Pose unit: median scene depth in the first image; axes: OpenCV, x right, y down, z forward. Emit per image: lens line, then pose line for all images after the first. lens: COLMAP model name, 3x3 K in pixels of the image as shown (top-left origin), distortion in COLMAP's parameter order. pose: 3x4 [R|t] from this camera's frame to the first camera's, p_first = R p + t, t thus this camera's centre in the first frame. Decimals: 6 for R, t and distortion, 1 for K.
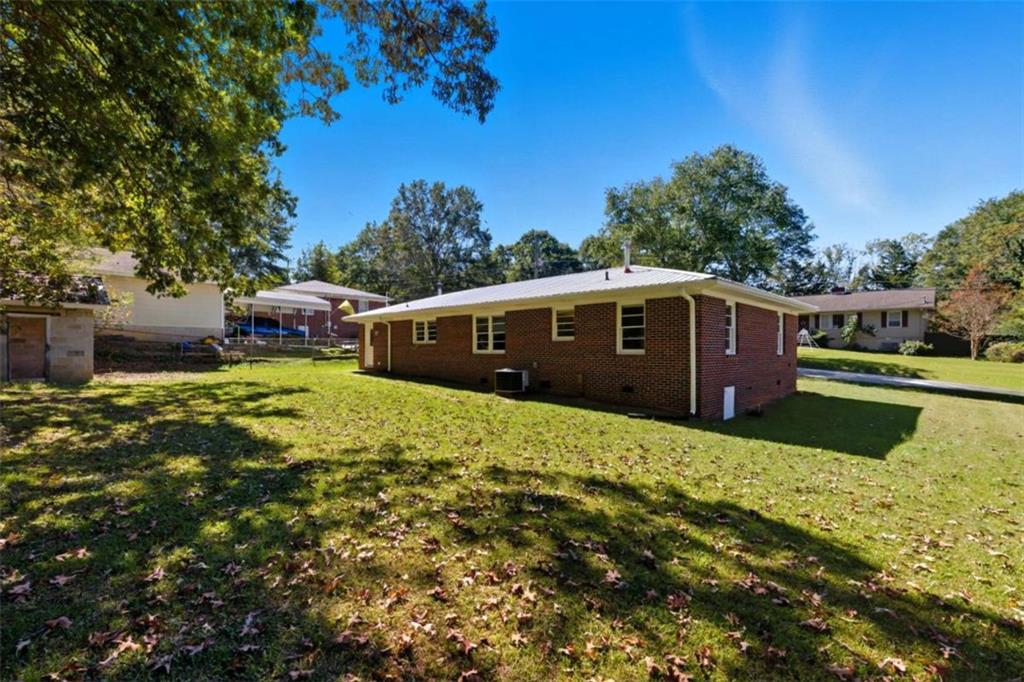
lens RADIAL K [[464.0, 0, 513.0], [0, 464.0, 348.4], [0, 0, 1]] dist [0.001877, 0.000350]
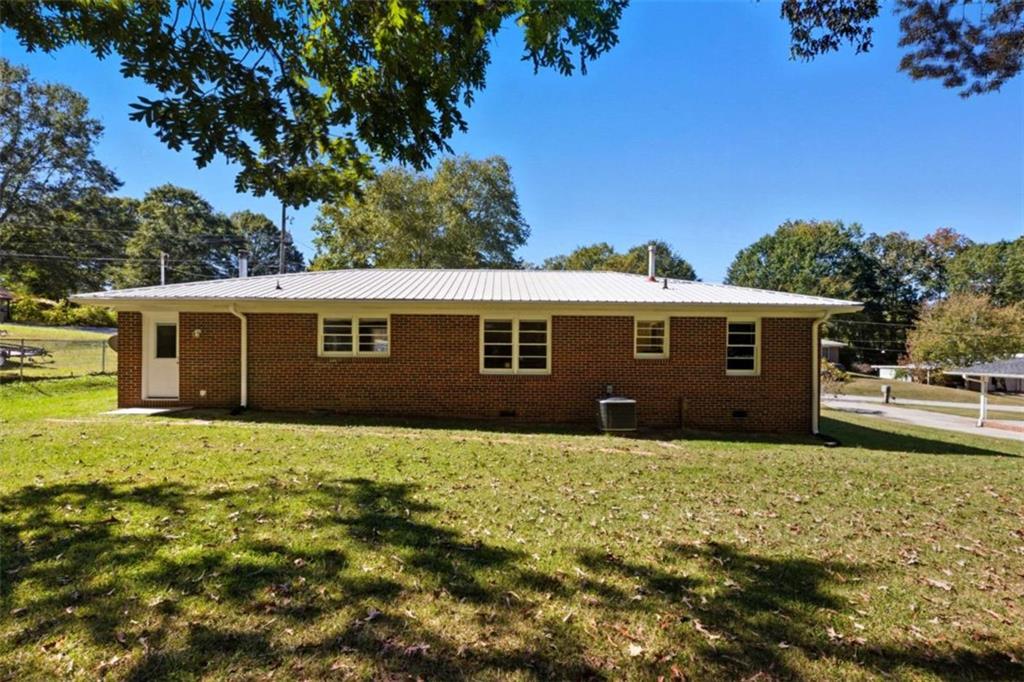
lens RADIAL K [[464.0, 0, 513.0], [0, 464.0, 348.4], [0, 0, 1]] dist [0.001877, 0.000350]
pose [[0.692717, 0.007833, 0.721167, -0.542266], [-0.012674, 0.999919, 0.001313, -0.027310], [-0.721098, -0.010050, 0.692760, 0.512024]]
